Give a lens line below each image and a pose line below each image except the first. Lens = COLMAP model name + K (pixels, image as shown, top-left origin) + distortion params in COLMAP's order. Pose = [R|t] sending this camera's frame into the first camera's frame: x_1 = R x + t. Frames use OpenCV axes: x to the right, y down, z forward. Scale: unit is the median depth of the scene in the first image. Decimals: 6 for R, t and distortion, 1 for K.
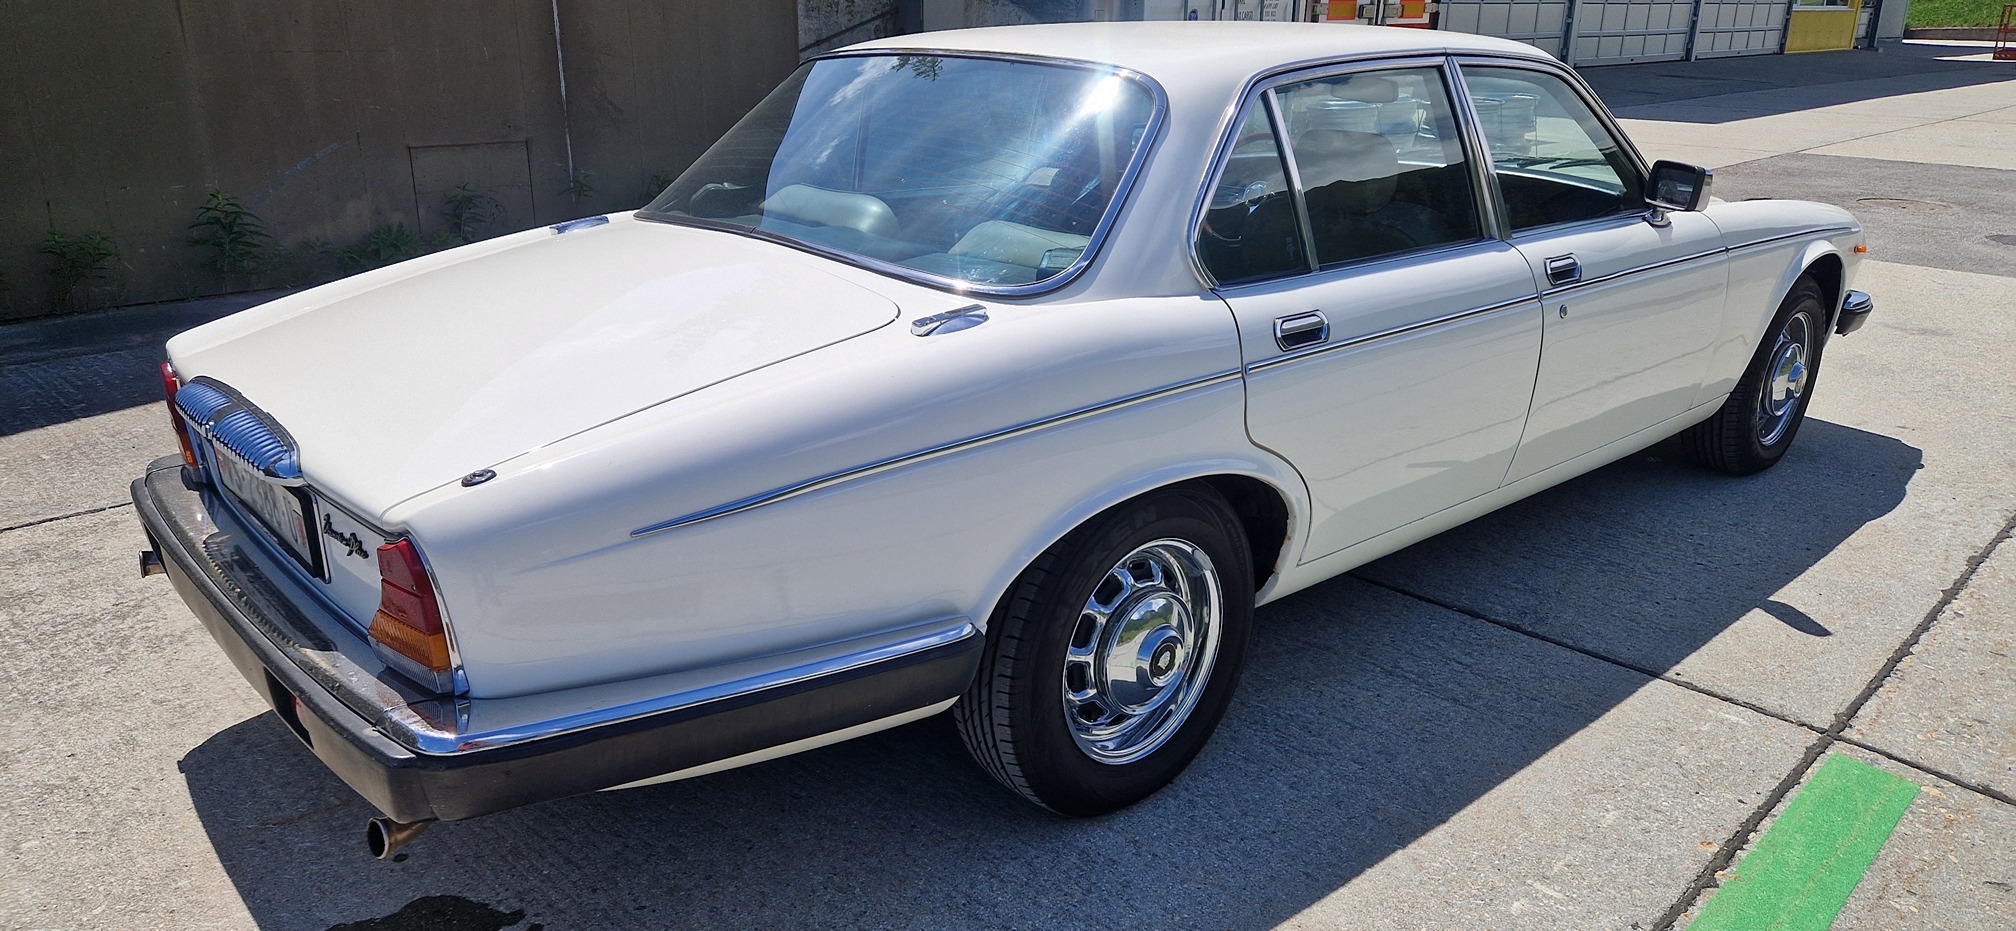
lens RADIAL K [[1351.5, 0, 991.5], [0, 1351.5, 451.0], [0, 0, 1]] dist [0.063449, -0.052594]
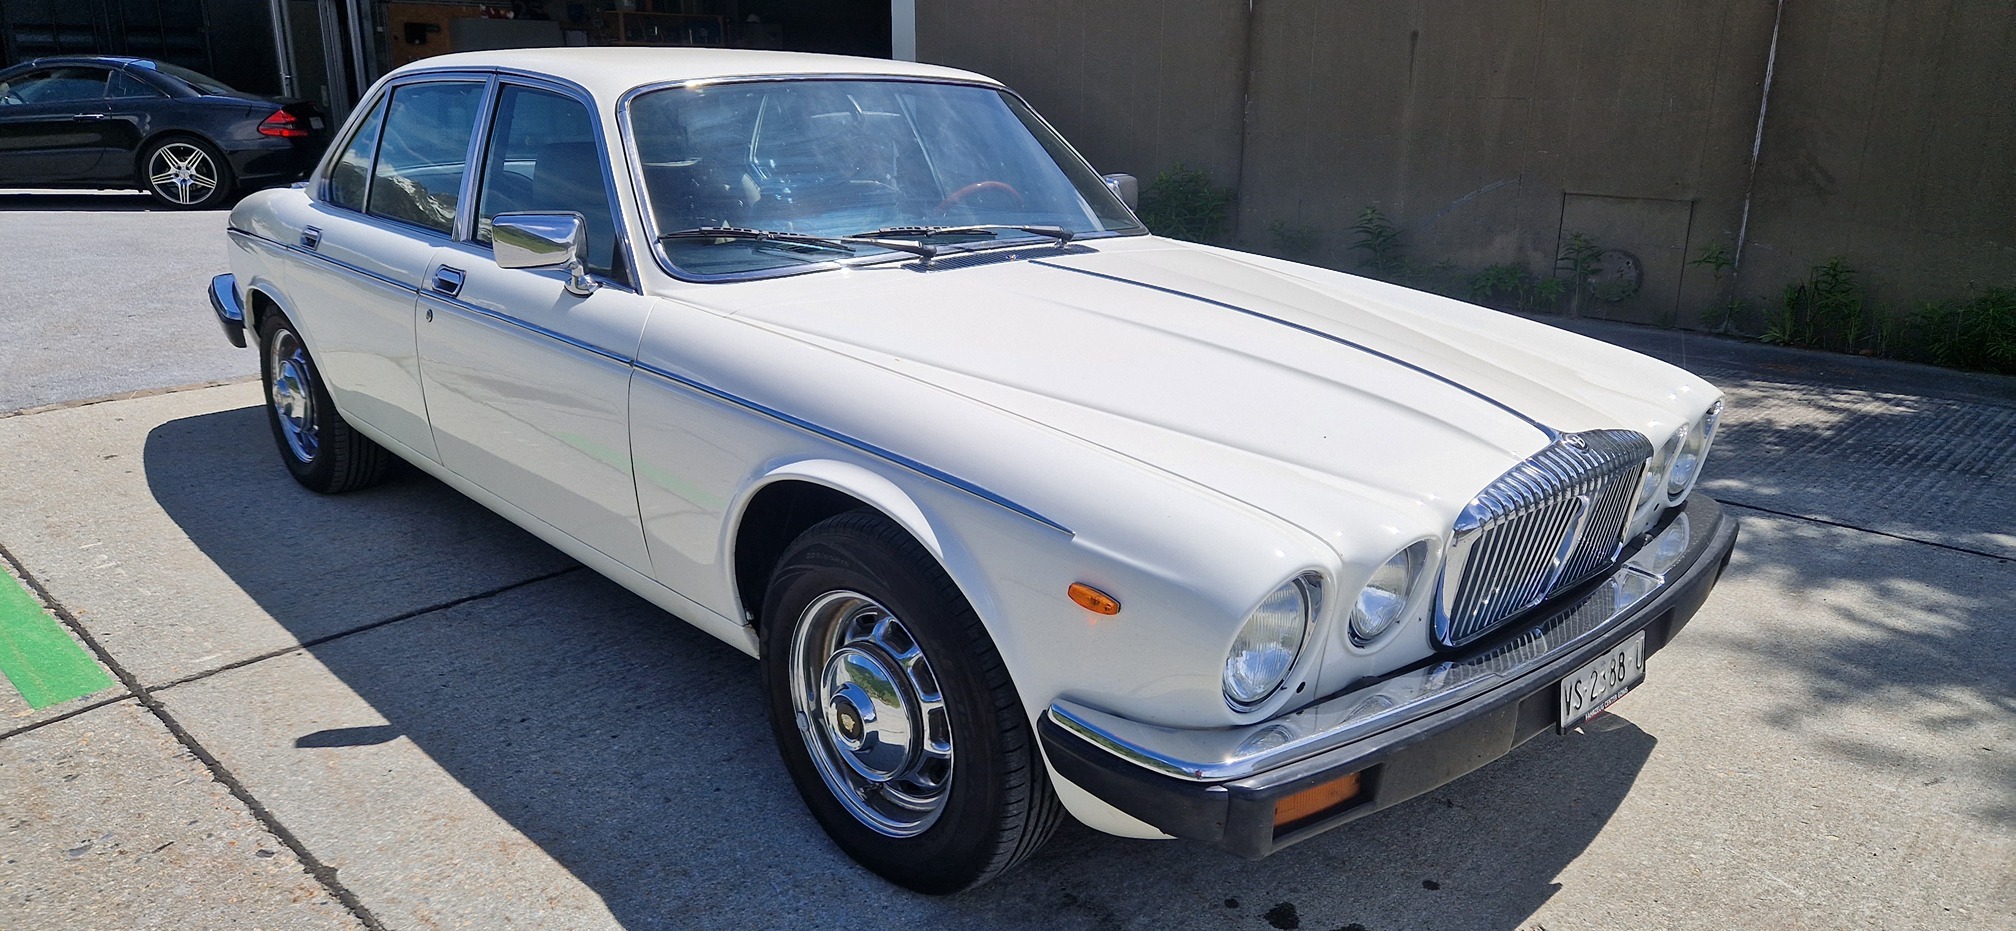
lens RADIAL K [[1351.5, 0, 1007.1], [0, 1351.5, 451.8], [0, 0, 1]] dist [0.063449, -0.052594]
pose [[0.027559, 0.270725, -0.962262, 1.364604], [-0.315800, 0.915685, 0.248577, -0.378763], [0.948425, 0.297032, 0.110730, 1.241825]]
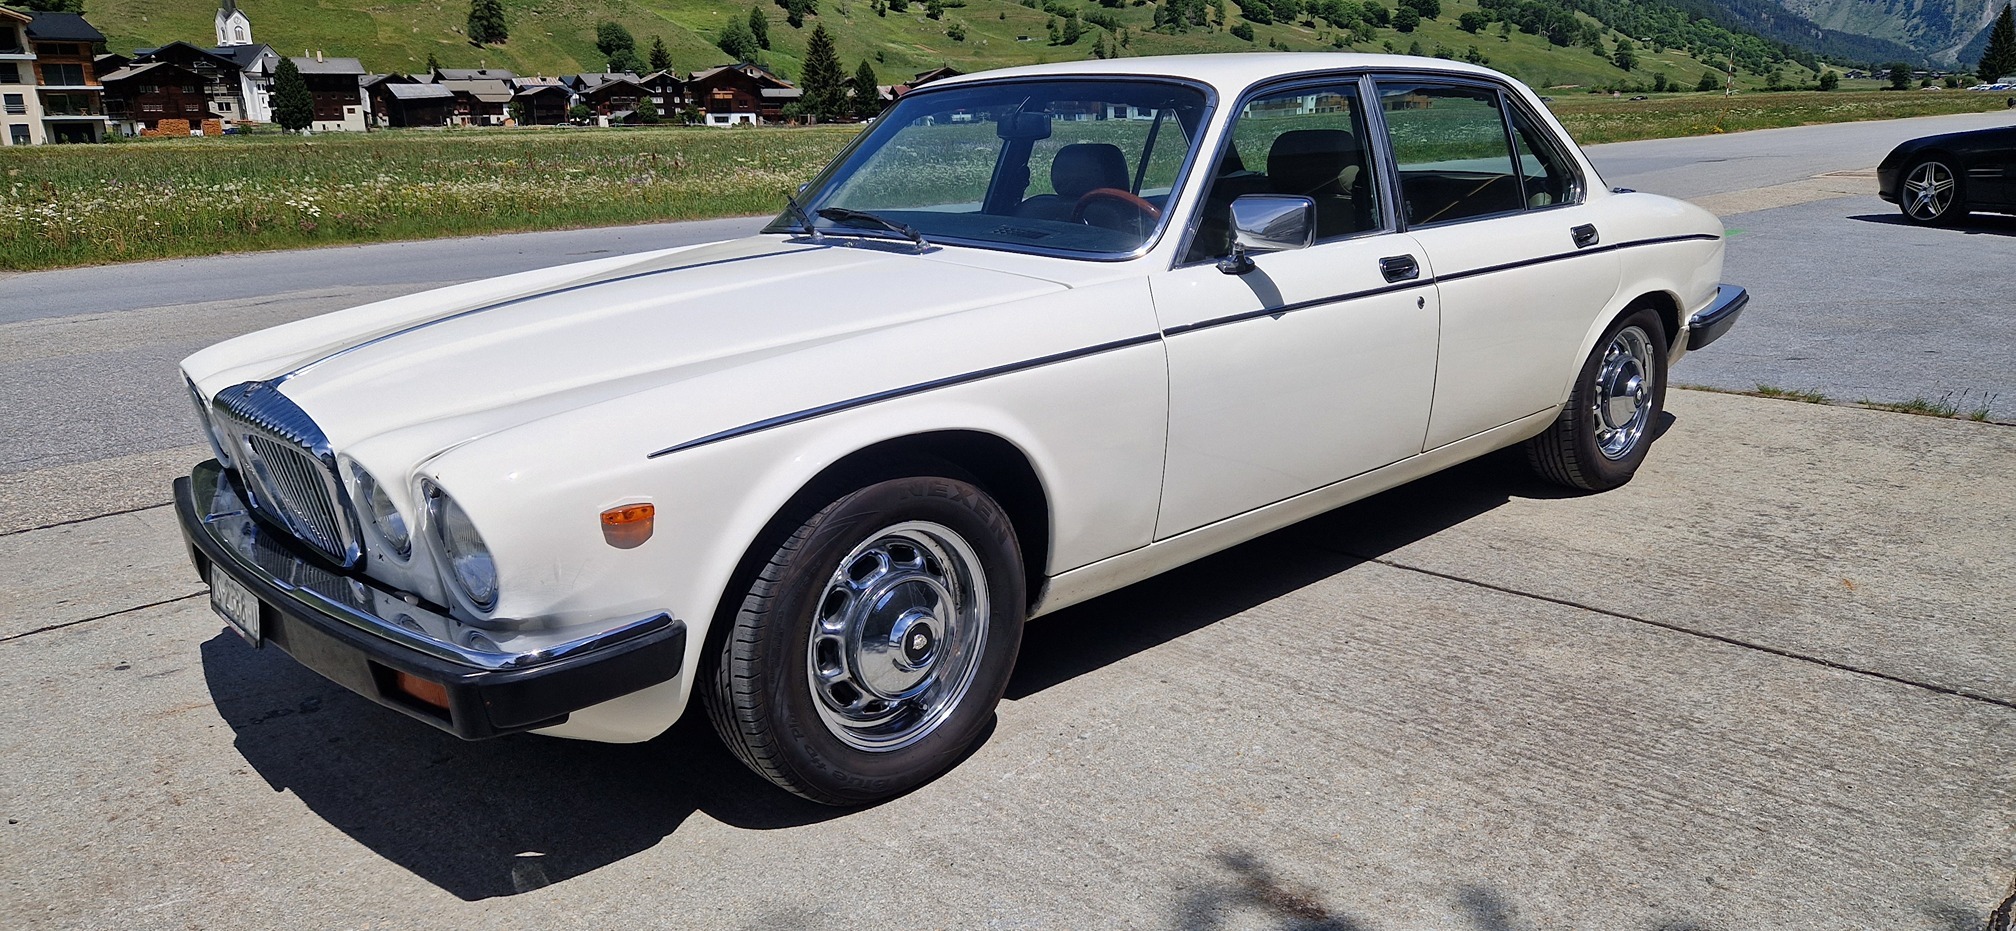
lens RADIAL K [[1351.5, 0, 1029.2], [0, 1351.5, 482.7], [0, 0, 1]] dist [0.063449, -0.052594]
pose [[-0.999617, 0.021338, -0.017630, 0.343535], [0.008331, 0.839357, 0.543517, -0.657305], [0.026395, 0.543162, -0.839213, 2.222635]]
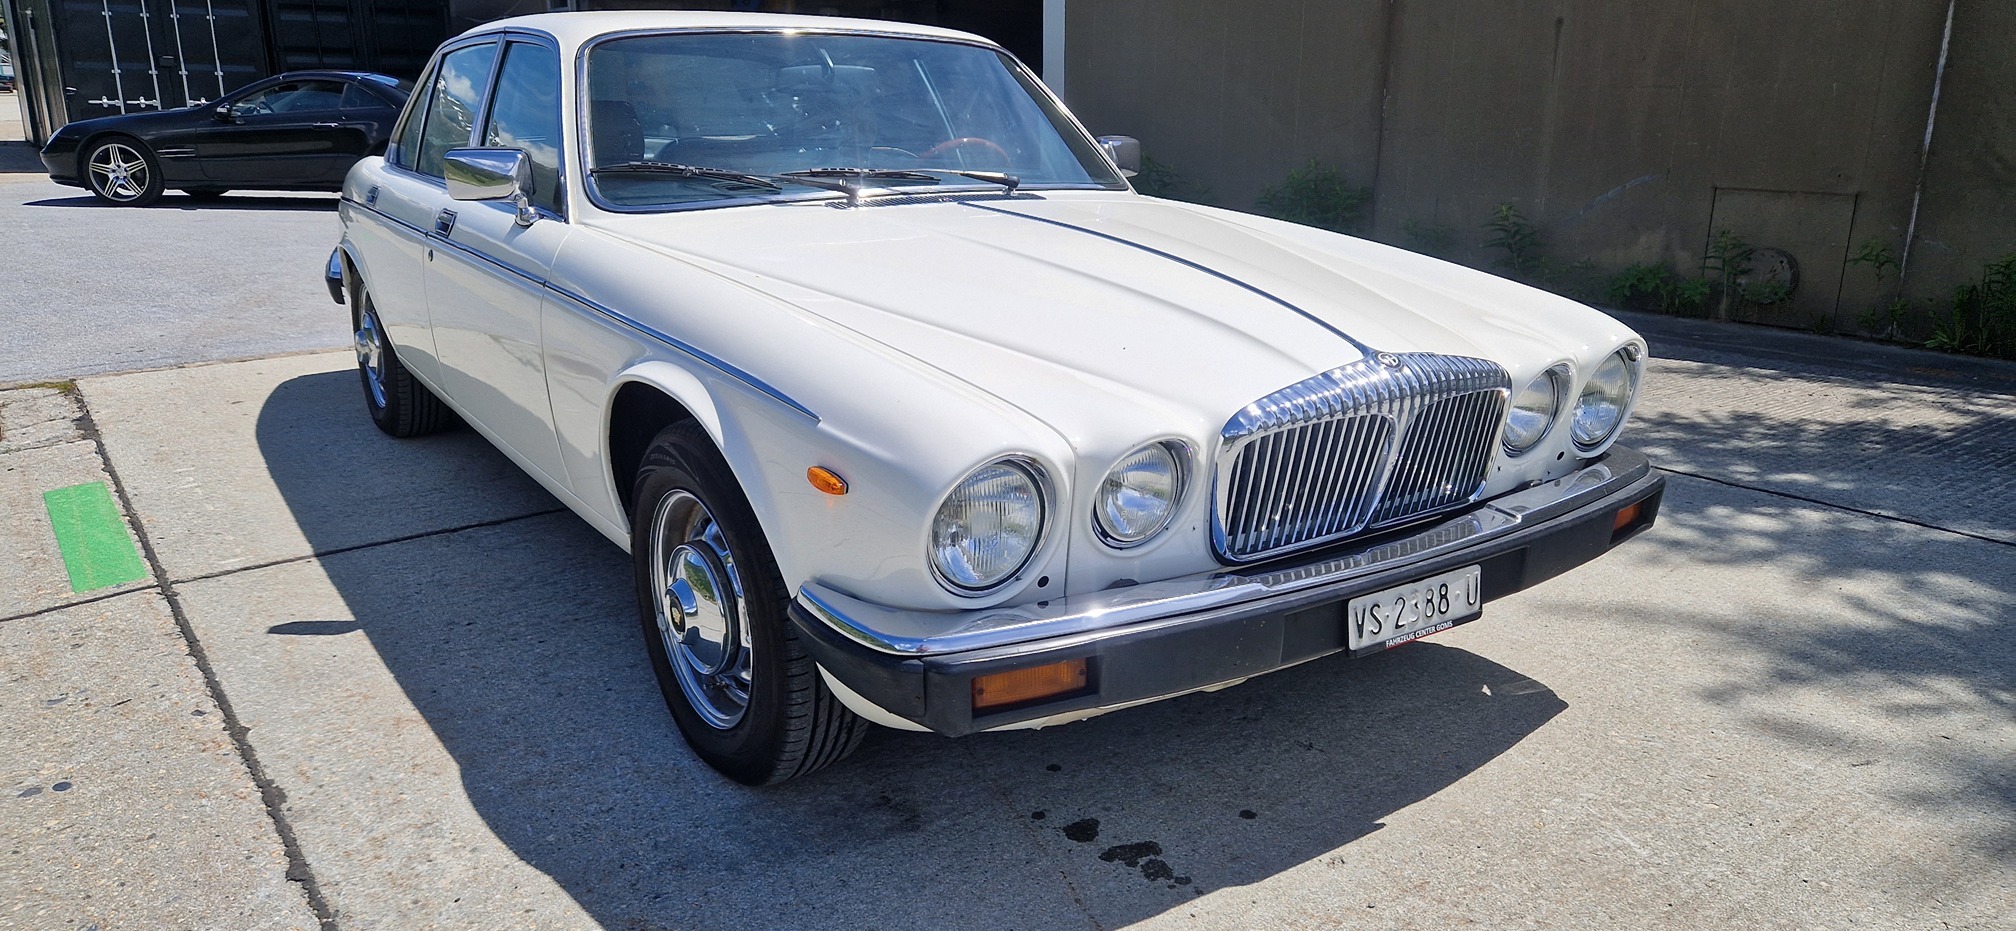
lens RADIAL K [[1351.5, 0, 1008.1], [0, 1351.5, 478.9], [0, 0, 1]] dist [0.063449, -0.052594]
pose [[-0.133152, 0.269932, -0.953629, 1.381496], [-0.306665, 0.903756, 0.298633, -0.390916], [0.942458, 0.332208, -0.037558, 1.446159]]
